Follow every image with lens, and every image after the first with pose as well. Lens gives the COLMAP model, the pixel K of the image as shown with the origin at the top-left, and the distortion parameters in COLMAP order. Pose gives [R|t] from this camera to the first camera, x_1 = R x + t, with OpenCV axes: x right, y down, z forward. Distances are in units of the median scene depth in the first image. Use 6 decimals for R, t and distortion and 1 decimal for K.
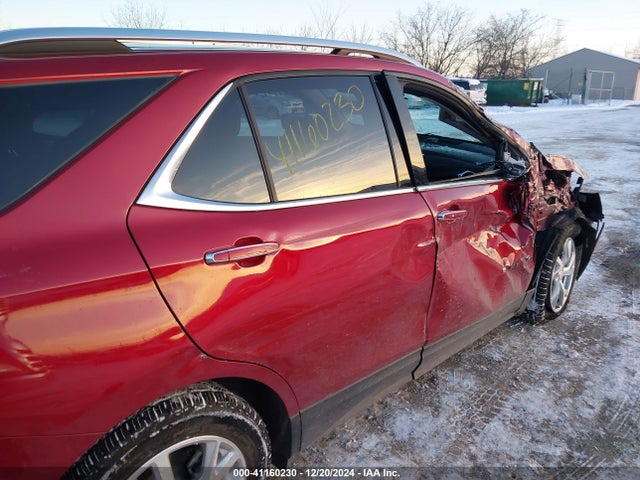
lens RADIAL K [[495.8, 0, 318.9], [0, 495.8, 243.9], [0, 0, 1]] dist [0.020561, -0.013633]
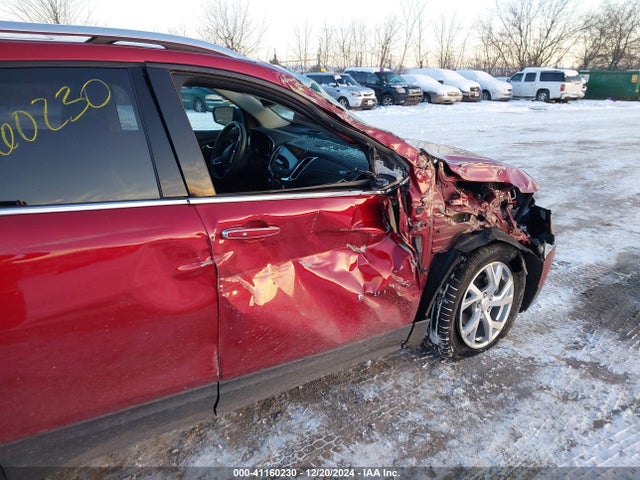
lens RADIAL K [[495.8, 0, 317.7], [0, 495.8, 243.5], [0, 0, 1]] dist [0.020561, -0.013633]
pose [[0.982670, 0.066704, -0.172944, 0.395451], [-0.063582, 0.997699, 0.023537, -0.050385], [0.174116, -0.012133, 0.984650, 0.134379]]
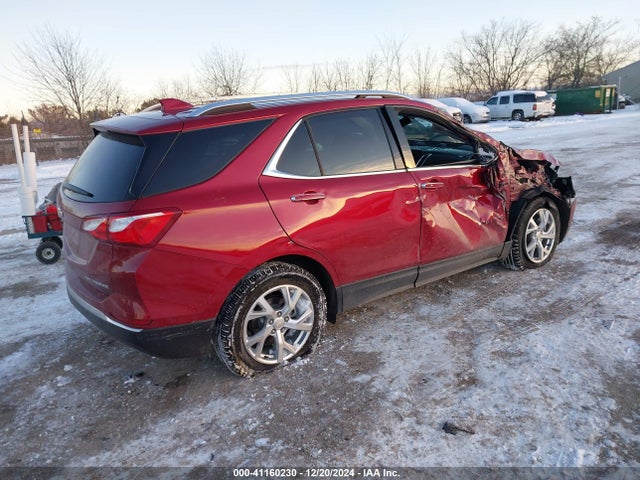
lens RADIAL K [[495.8, 0, 319.9], [0, 495.8, 233.4], [0, 0, 1]] dist [0.020561, -0.013633]
pose [[0.988734, -0.033543, -0.145873, 0.095870], [0.024110, 0.997531, -0.065963, 0.152307], [0.147726, 0.061703, 0.987102, -0.521611]]
